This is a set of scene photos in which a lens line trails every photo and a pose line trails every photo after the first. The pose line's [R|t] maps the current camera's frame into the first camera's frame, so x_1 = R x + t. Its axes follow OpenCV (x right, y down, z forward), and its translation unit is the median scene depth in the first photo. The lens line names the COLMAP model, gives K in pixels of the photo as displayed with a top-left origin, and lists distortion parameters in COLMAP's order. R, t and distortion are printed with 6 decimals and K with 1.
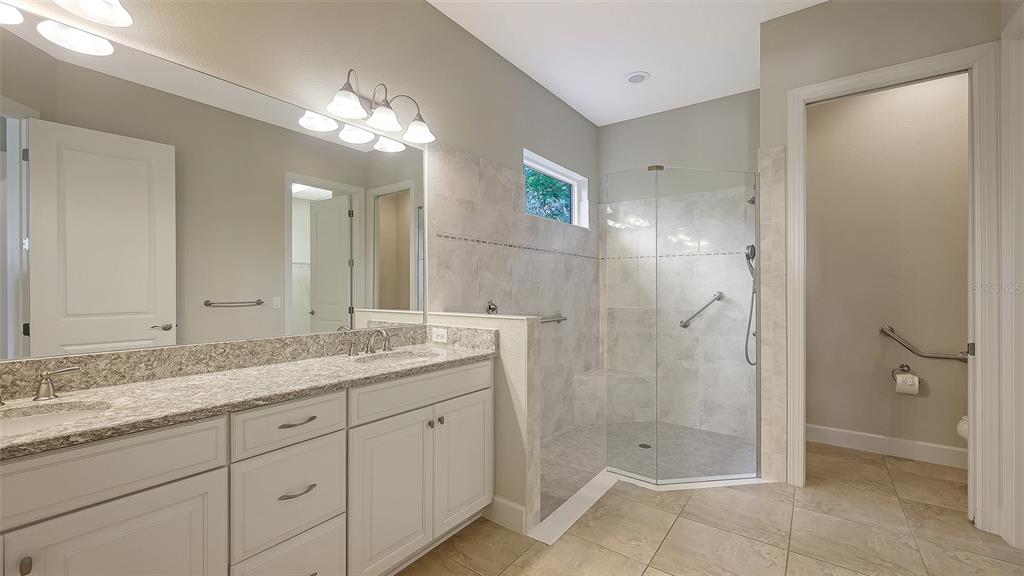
lens RADIAL K [[422.9, 0, 512.0], [0, 422.9, 288.0], [0, 0, 1]] dist [0.010984, -0.000043]
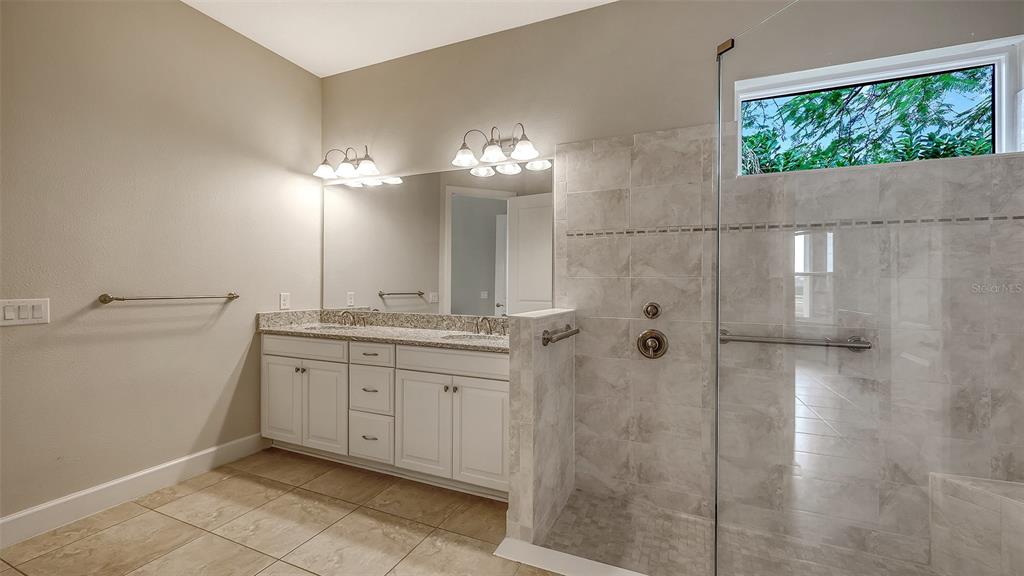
lens RADIAL K [[422.9, 0, 512.0], [0, 422.9, 288.0], [0, 0, 1]] dist [0.010984, -0.000043]
pose [[0.203187, 0.006453, -0.979119, 1.085476], [-0.005560, 0.999970, 0.005436, -0.000018], [0.979124, 0.004339, 0.203217, 0.886035]]
